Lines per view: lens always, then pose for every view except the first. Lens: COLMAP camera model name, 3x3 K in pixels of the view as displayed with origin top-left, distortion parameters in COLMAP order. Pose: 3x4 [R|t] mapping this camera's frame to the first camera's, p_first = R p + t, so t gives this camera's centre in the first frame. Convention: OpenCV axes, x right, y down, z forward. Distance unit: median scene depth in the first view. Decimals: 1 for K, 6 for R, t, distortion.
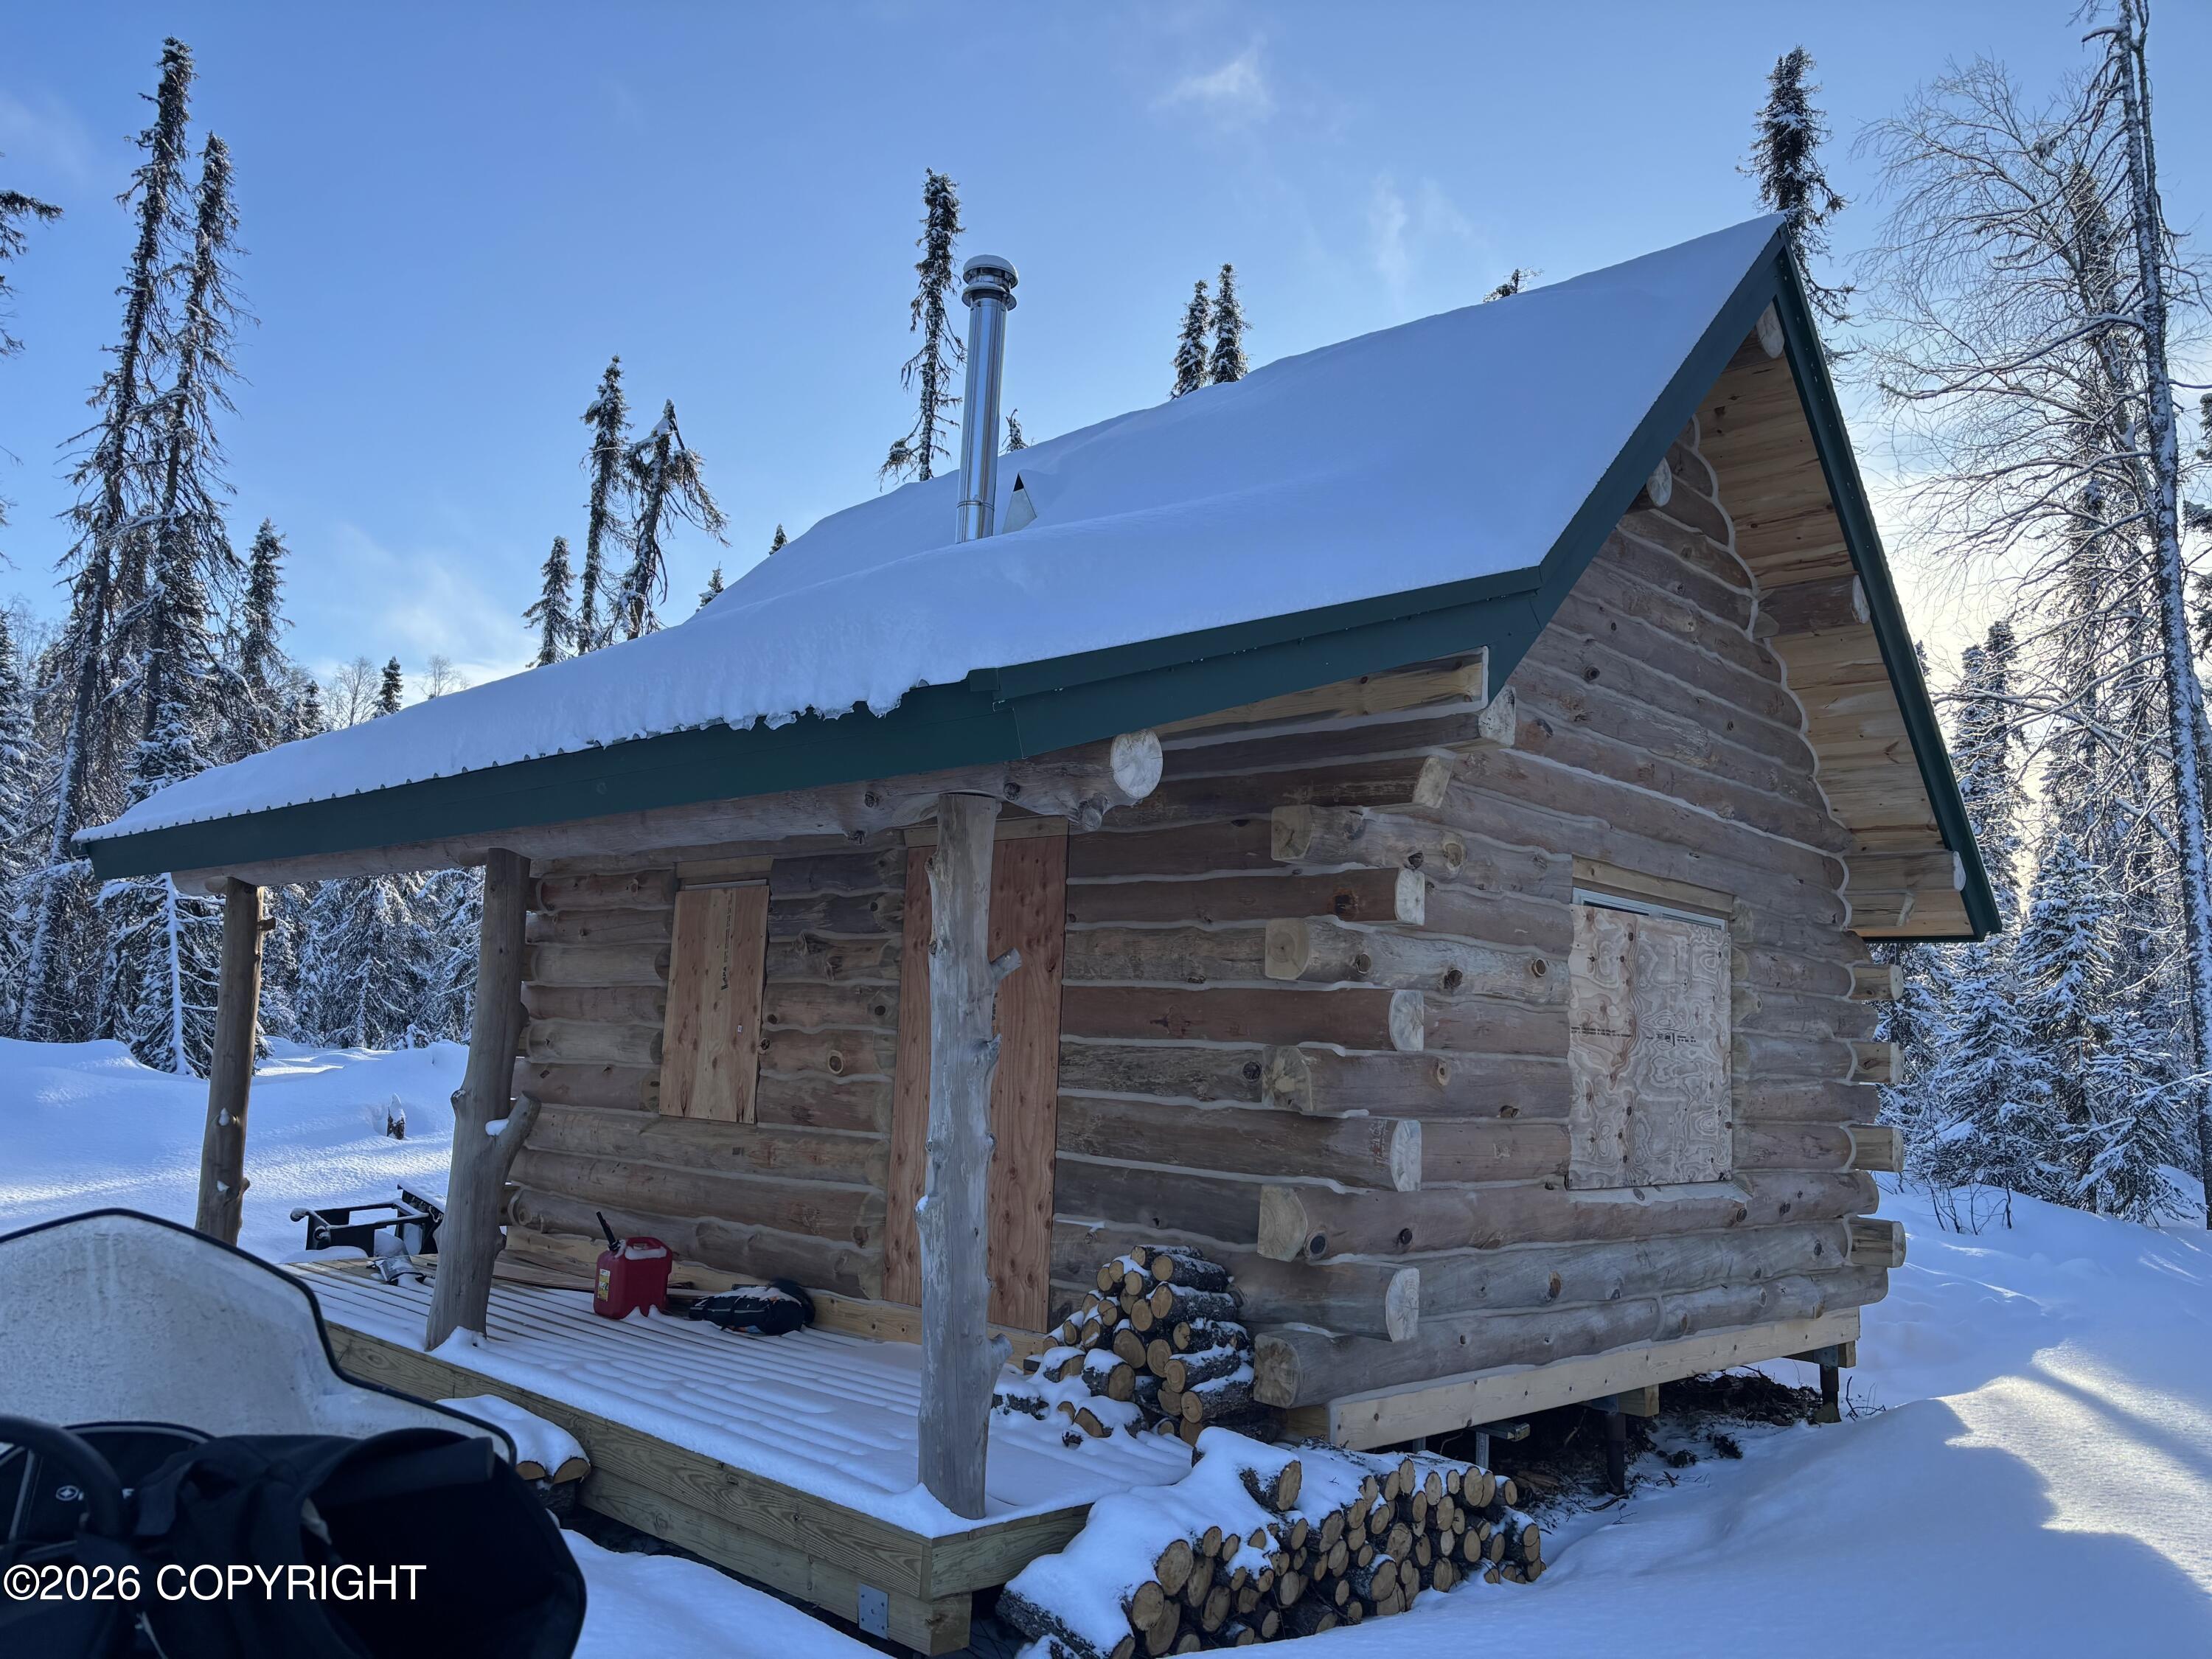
lens RADIAL K [[1635.5, 0, 1106.0], [0, 1635.5, 829.5], [0, 0, 1]] dist [0.073175, -0.001754]
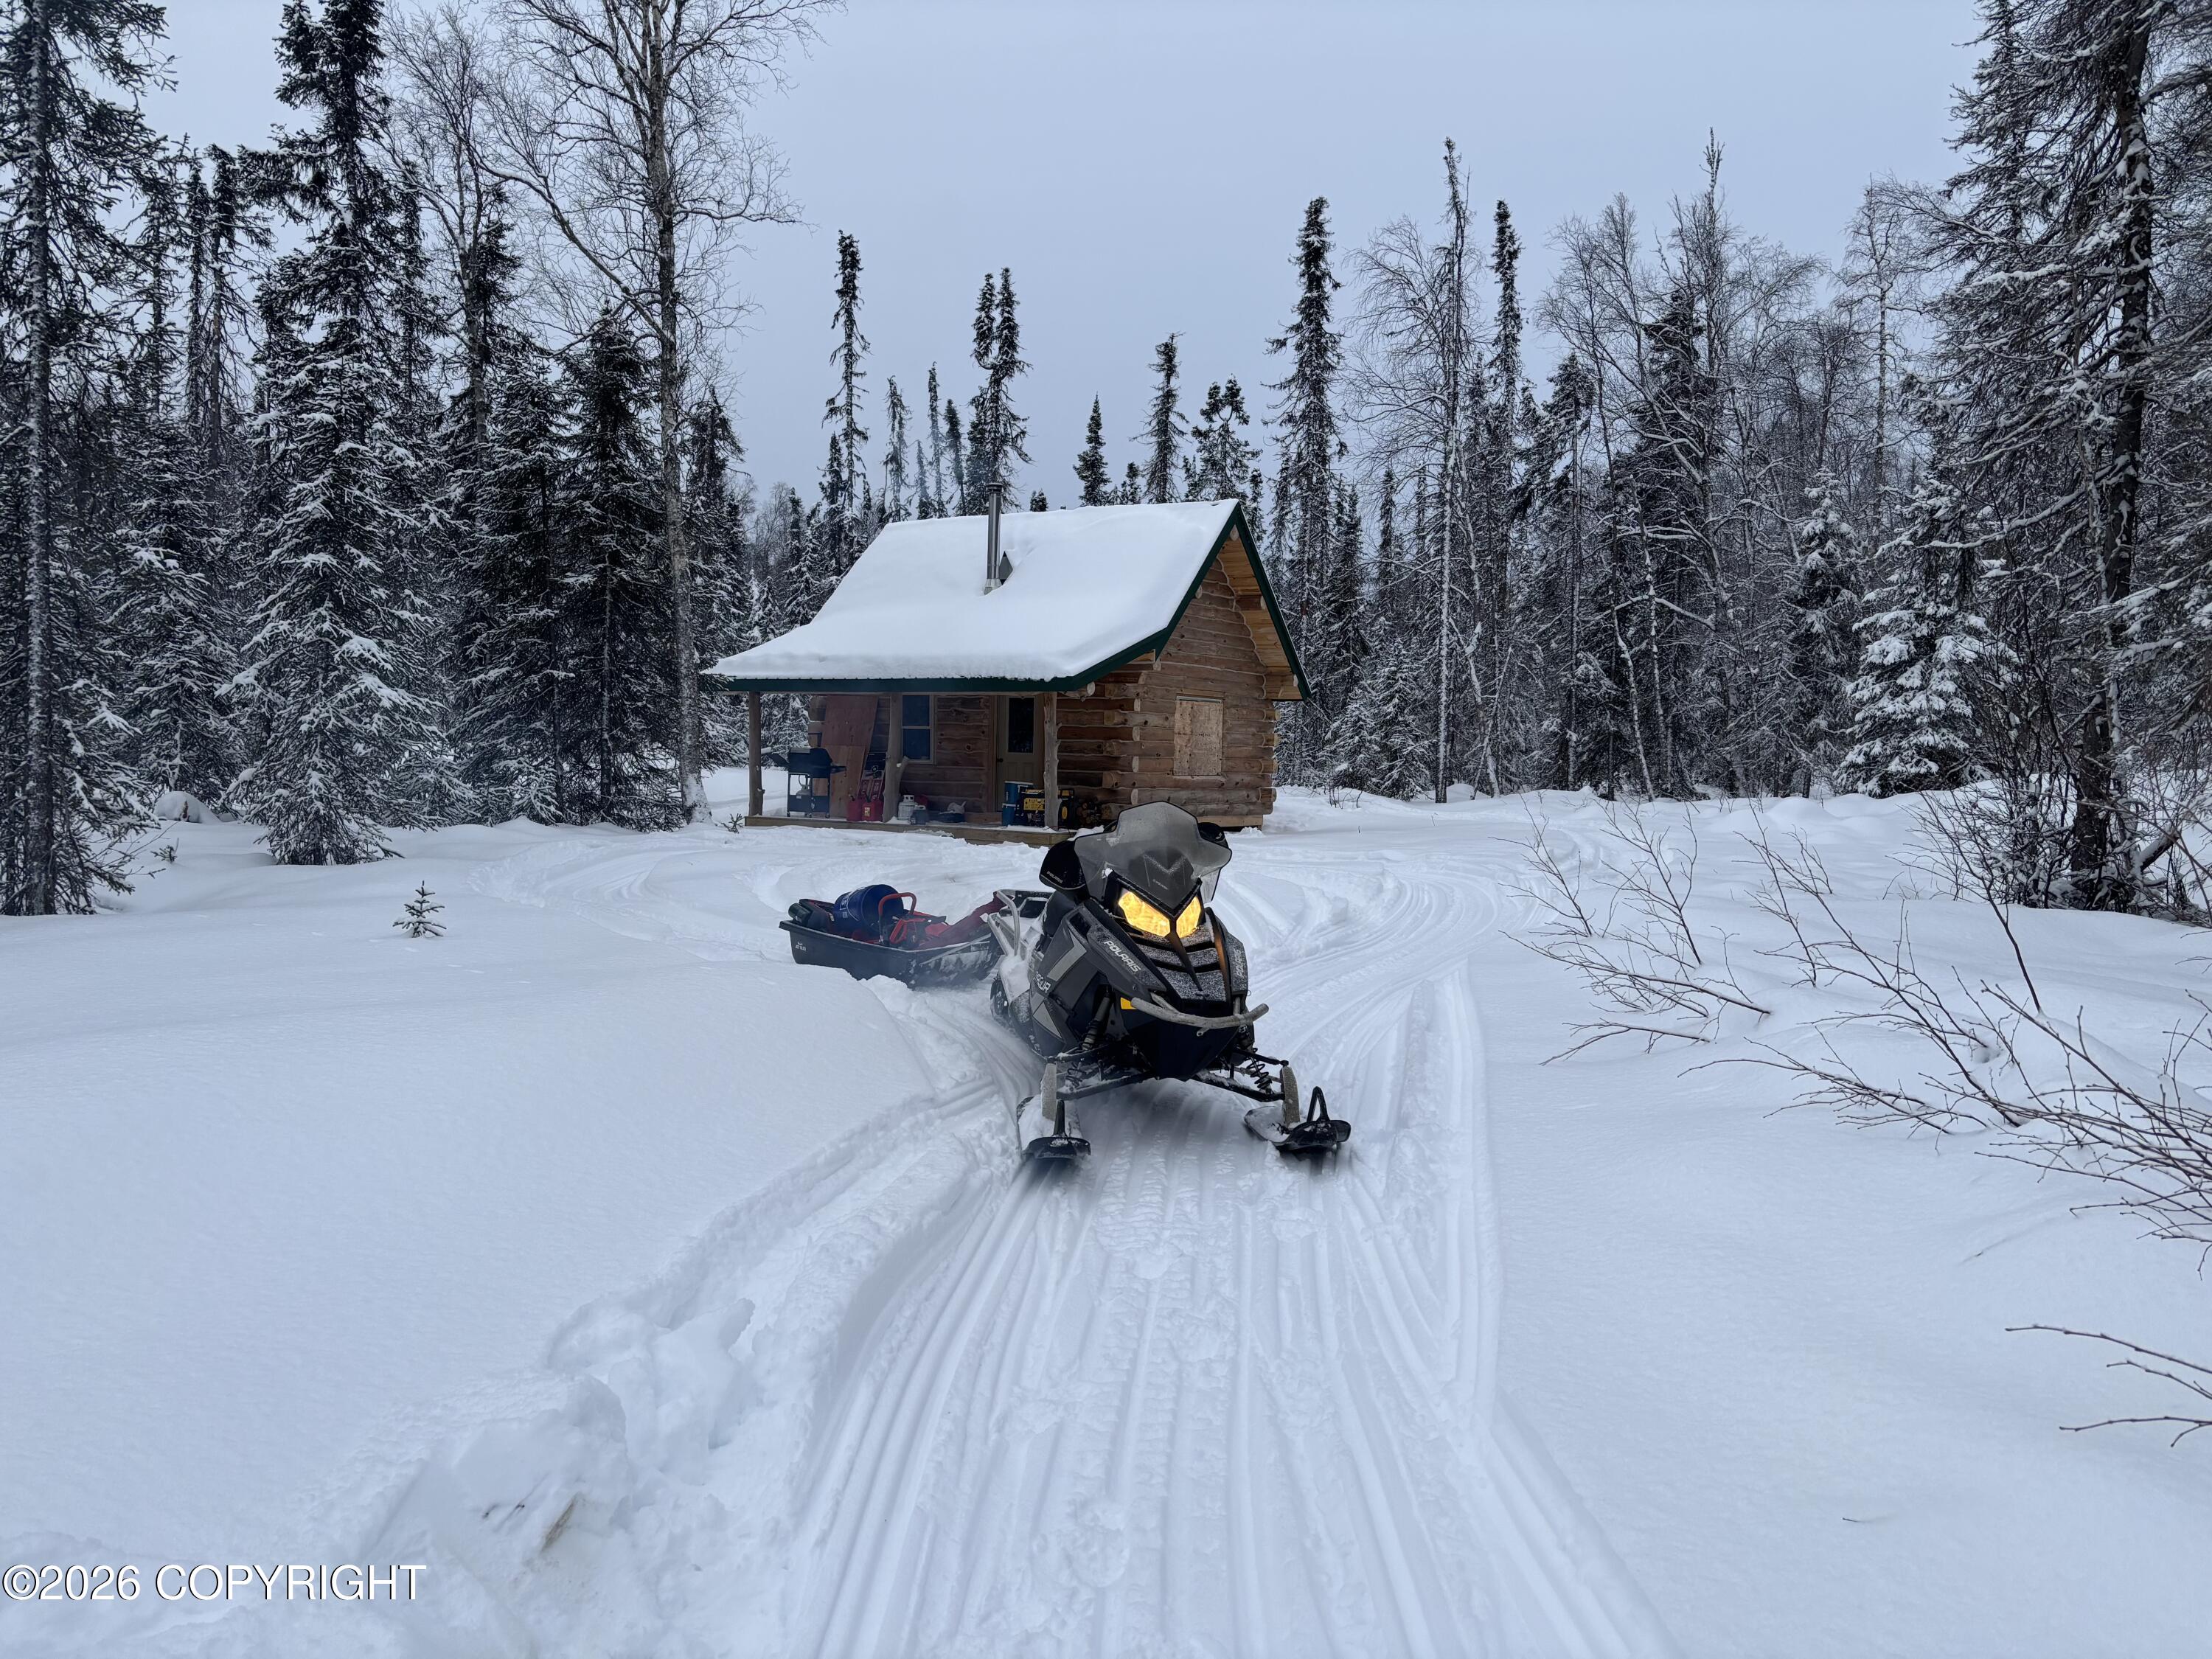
lens RADIAL K [[1712.4, 0, 1106.0], [0, 1712.4, 829.5], [0, 0, 1]] dist [-0.001799, -0.000877]
pose [[0.980695, -0.029911, 0.193243, -0.218644], [-0.006168, 0.983008, 0.183457, -0.130452], [-0.195447, -0.181108, 0.963847, -0.954727]]
